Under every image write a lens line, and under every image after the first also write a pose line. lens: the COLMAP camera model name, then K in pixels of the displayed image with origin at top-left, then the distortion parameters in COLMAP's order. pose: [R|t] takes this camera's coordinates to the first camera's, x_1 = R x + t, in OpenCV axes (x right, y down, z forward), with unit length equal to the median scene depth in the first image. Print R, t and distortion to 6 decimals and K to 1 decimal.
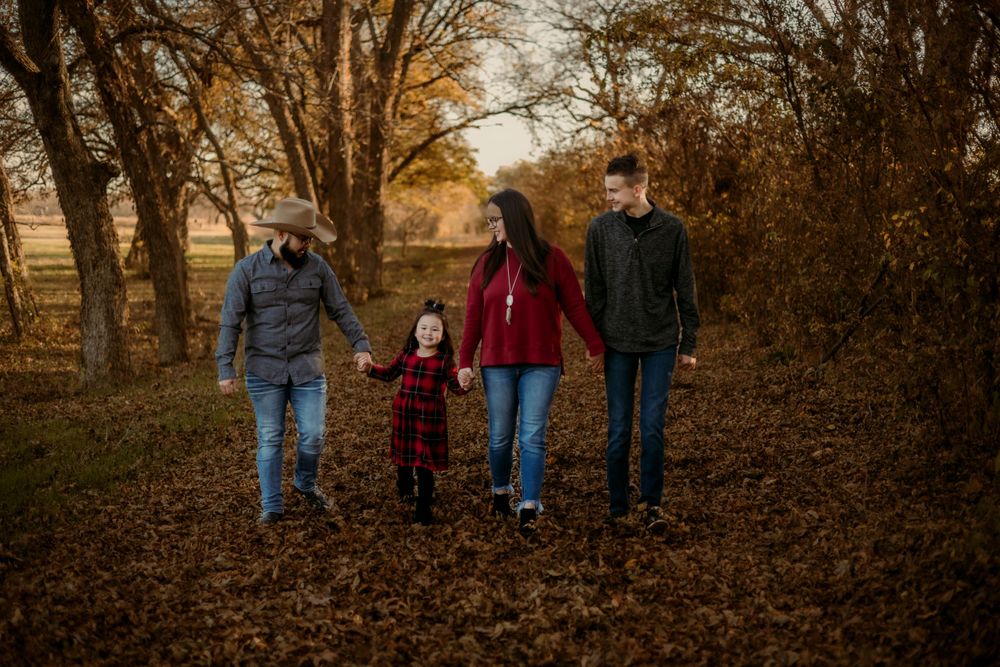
lens RADIAL K [[1401.6, 0, 504.8], [0, 1401.6, 330.1], [0, 0, 1]] dist [0.020185, 0.020783]
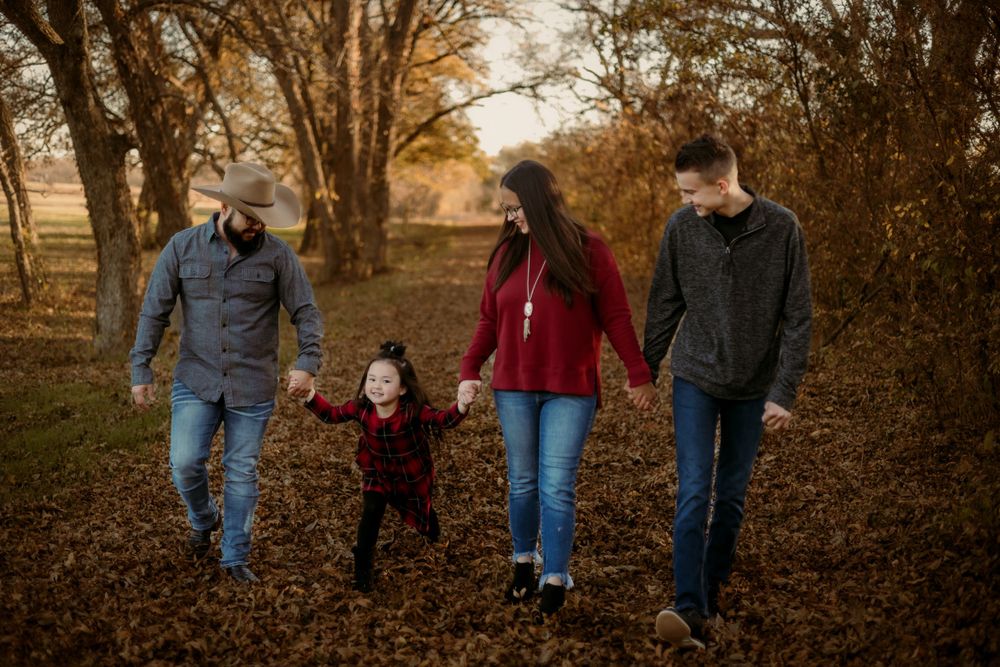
lens RADIAL K [[1406.0, 0, 498.5], [0, 1406.0, 334.7], [0, 0, 1]] dist [0.017979, 0.037083]
pose [[0.999665, 0.025801, -0.001996, -0.003129], [-0.025761, 0.999510, 0.017784, 0.000507], [0.002454, -0.017726, 0.999840, -0.010993]]
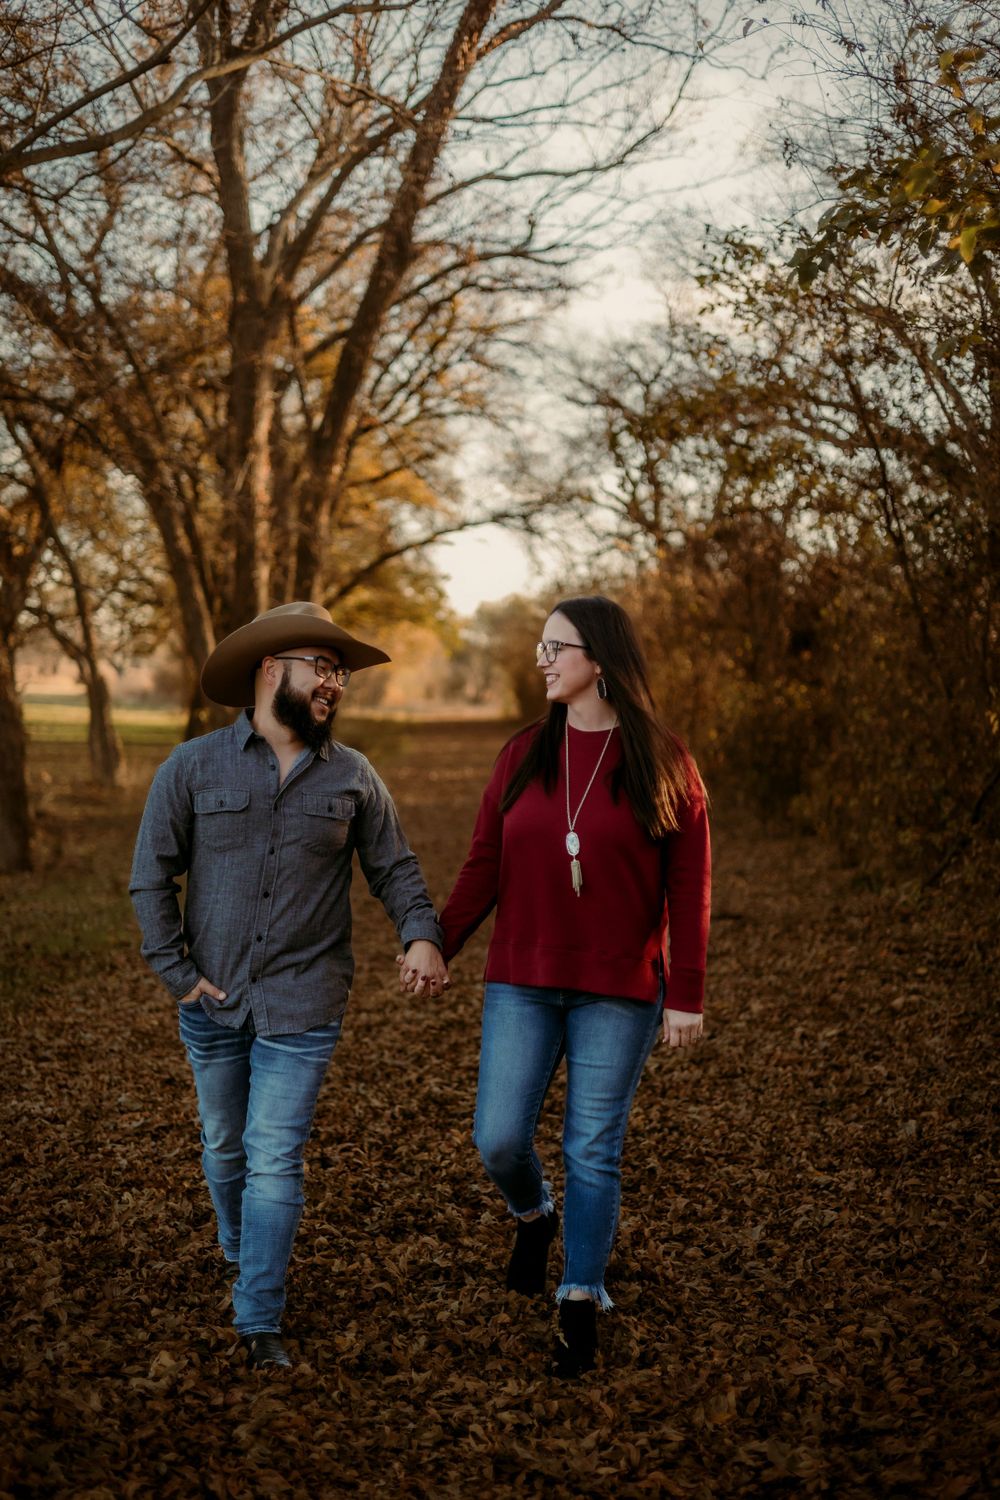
lens RADIAL K [[2115.9, 0, 493.7], [0, 2115.9, 772.9], [0, 0, 1]] dist [0.011602, -0.021460]
pose [[0.999601, 0.027764, 0.005132, -0.001040], [-0.027566, 0.998995, -0.035356, 0.002694], [-0.006109, 0.035200, 0.999362, -0.034713]]
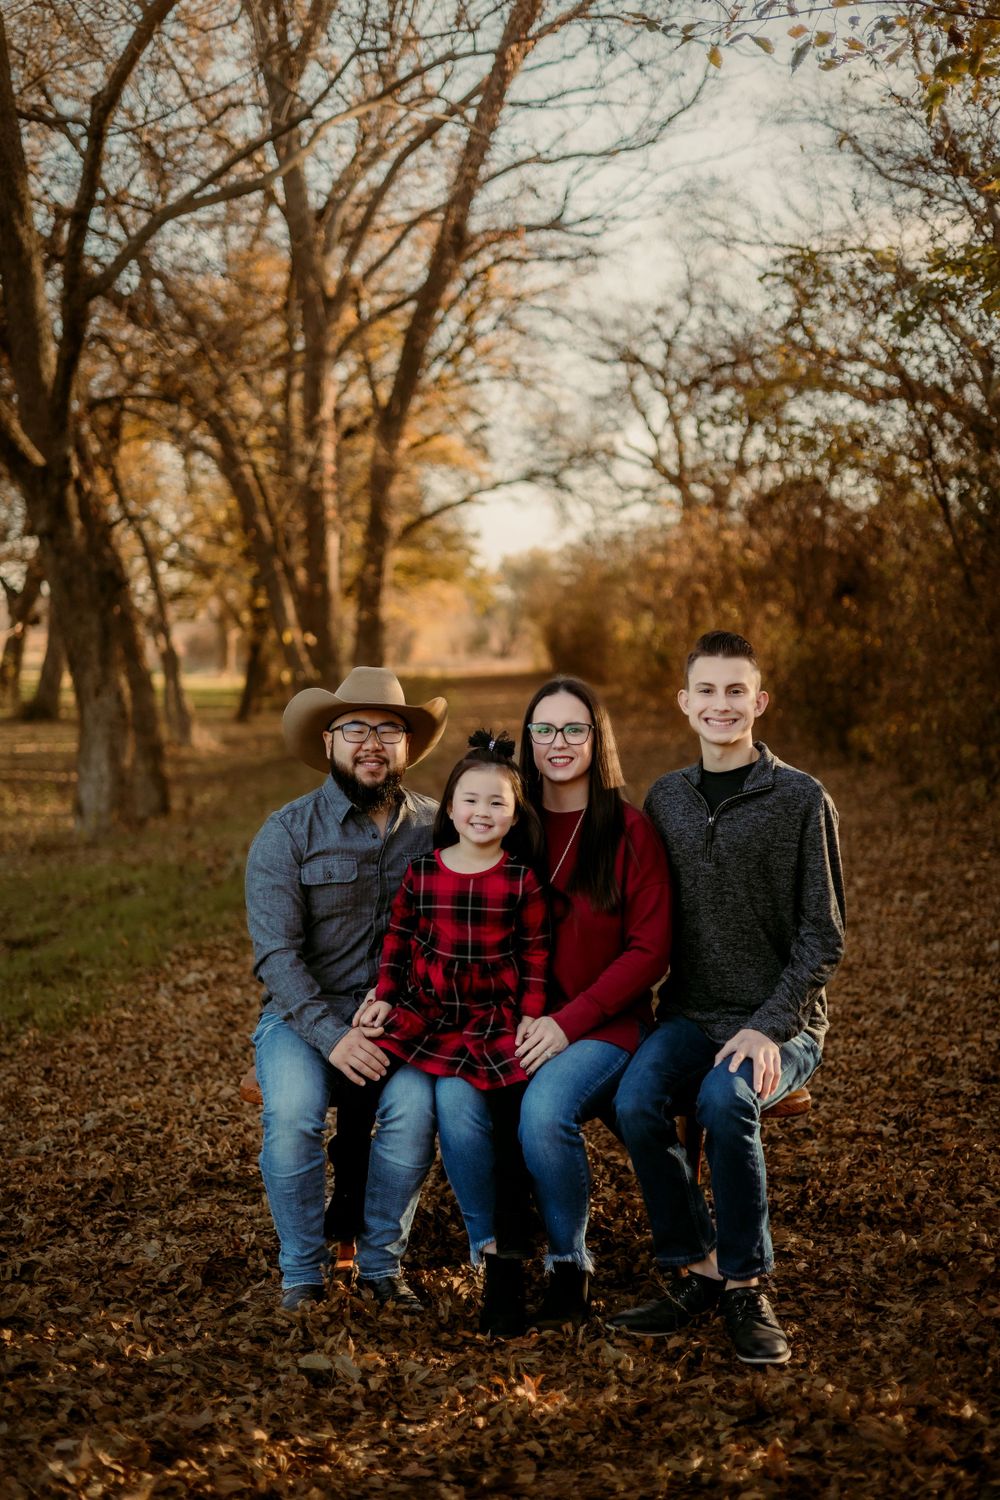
lens RADIAL K [[2132.3, 0, 492.3], [0, 2132.3, 757.0], [0, 0, 1]] dist [0.024078, -0.021007]
pose [[0.999985, -0.004900, -0.002416, -0.025168], [0.004847, 0.999755, -0.021580, 0.008943], [0.002521, 0.021568, 0.999764, -0.115860]]
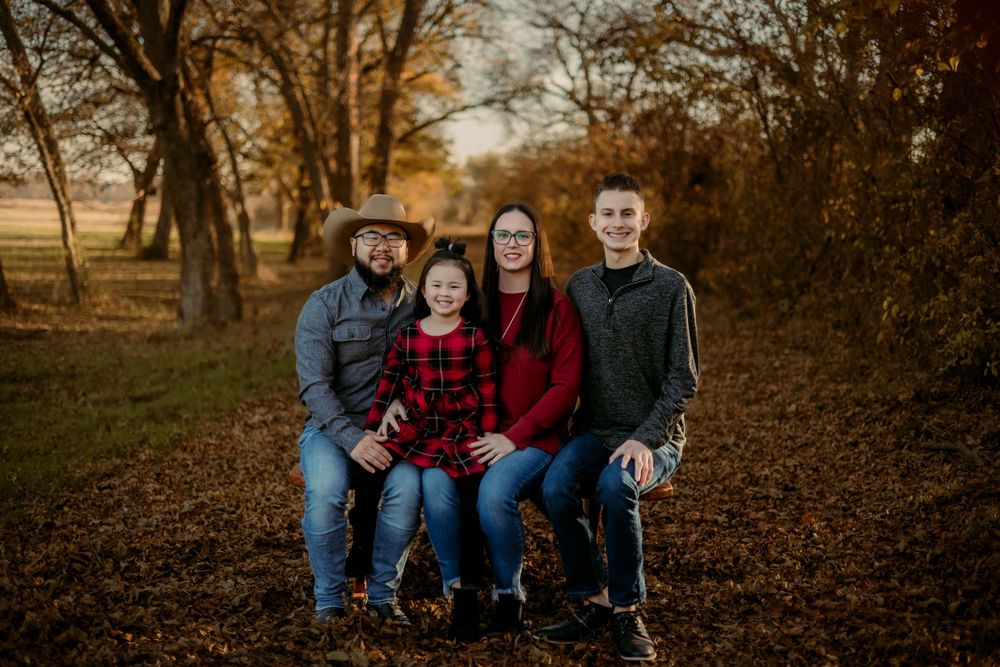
lens RADIAL K [[1421.6, 0, 500.2], [0, 1421.6, 328.7], [0, 0, 1]] dist [0.024078, -0.021007]
pose [[0.999542, 0.013425, 0.027126, -0.025601], [-0.013527, 0.999902, 0.003566, 0.012263], [-0.027075, -0.003931, 0.999626, -0.114278]]
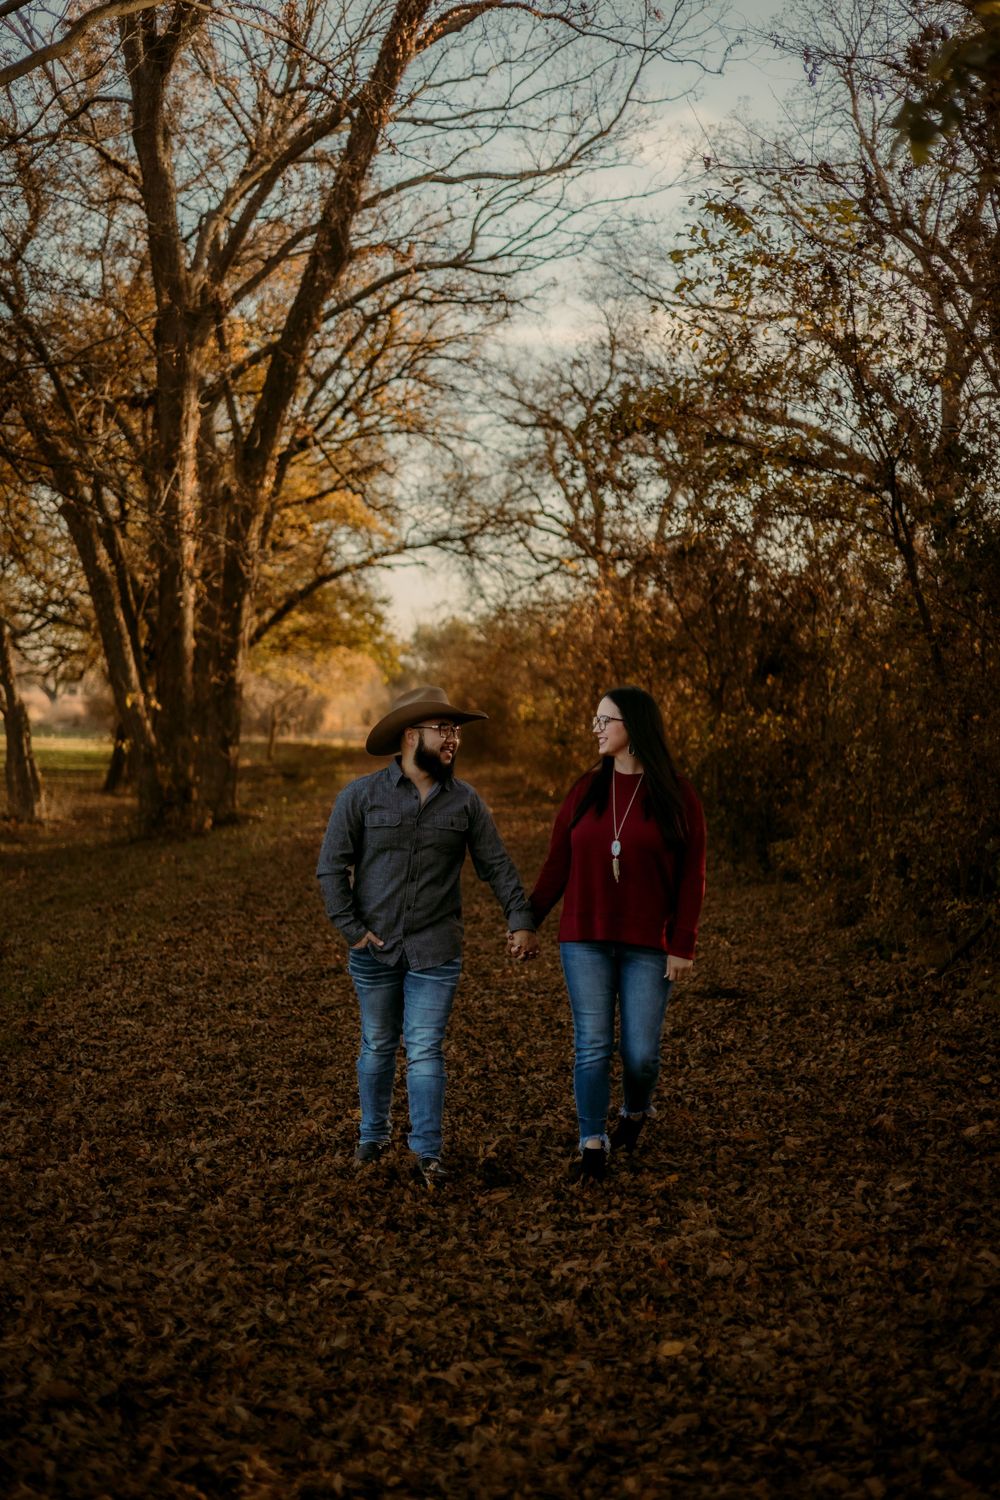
lens RADIAL K [[2101.5, 0, 520.8], [0, 2101.5, 743.6], [0, 0, 1]] dist [0.026929, -0.015038]
pose [[0.998559, 0.026044, 0.046921, -0.002713], [-0.023120, 0.997819, -0.061825, -0.003668], [-0.048429, 0.060651, 0.996983, 0.029699]]
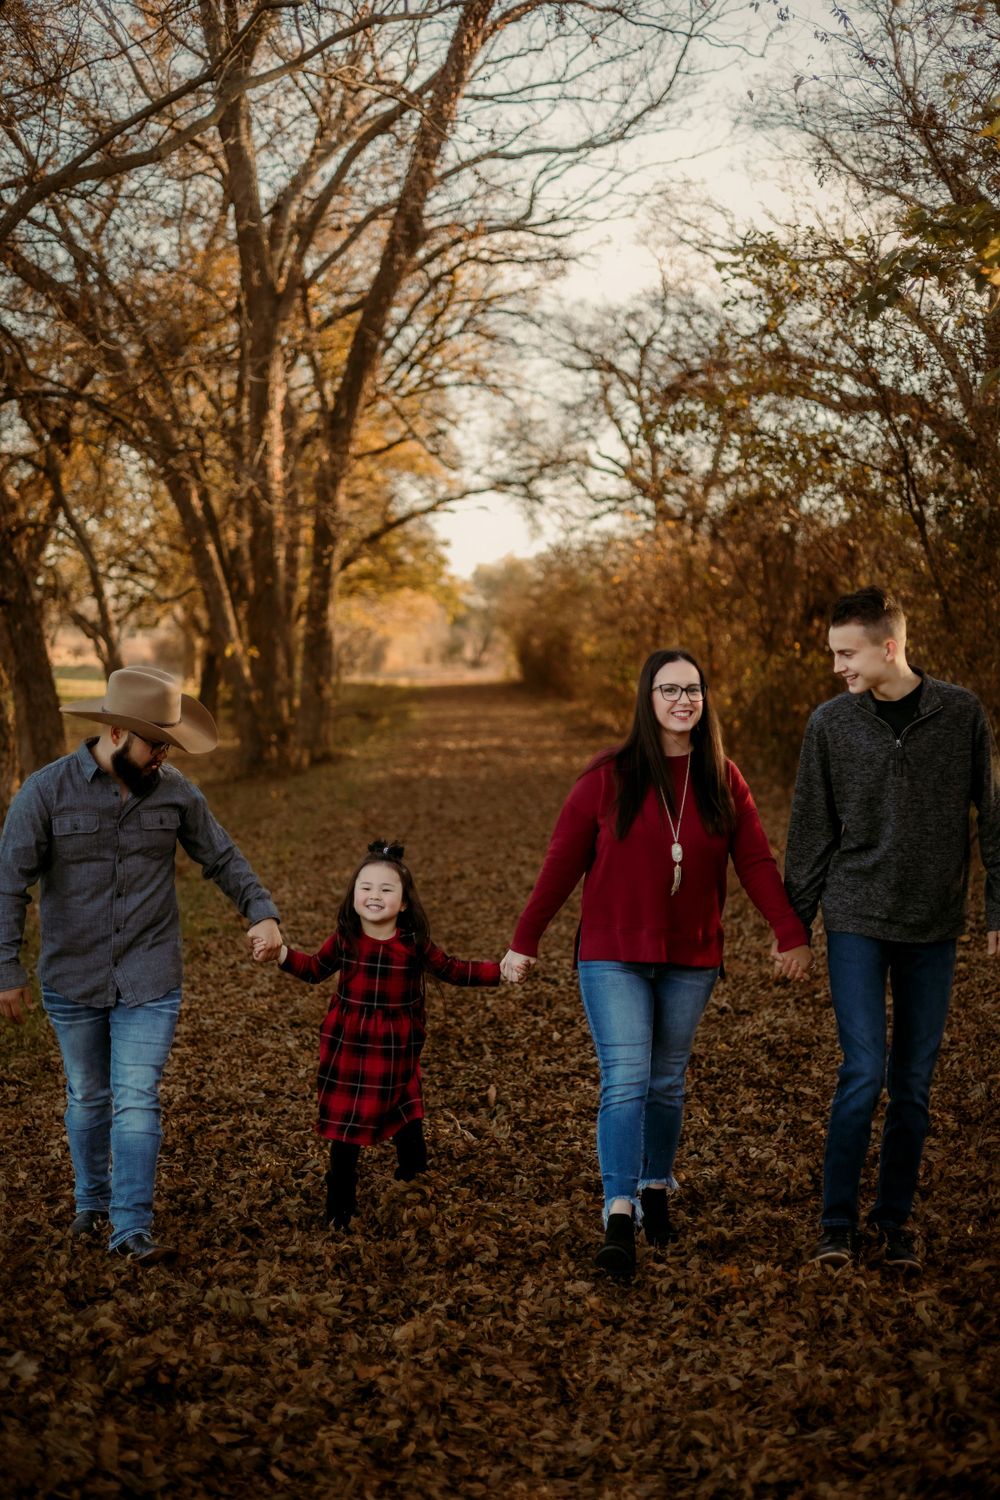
lens RADIAL K [[2112.1, 0, 517.7], [0, 2112.1, 752.3], [0, 0, 1]] dist [0.018059, 0.039144]
pose [[0.999808, 0.004423, 0.019104, -0.012405], [-0.003926, 0.999655, -0.025985, -0.001256], [-0.019213, 0.025905, 0.999480, -0.054521]]
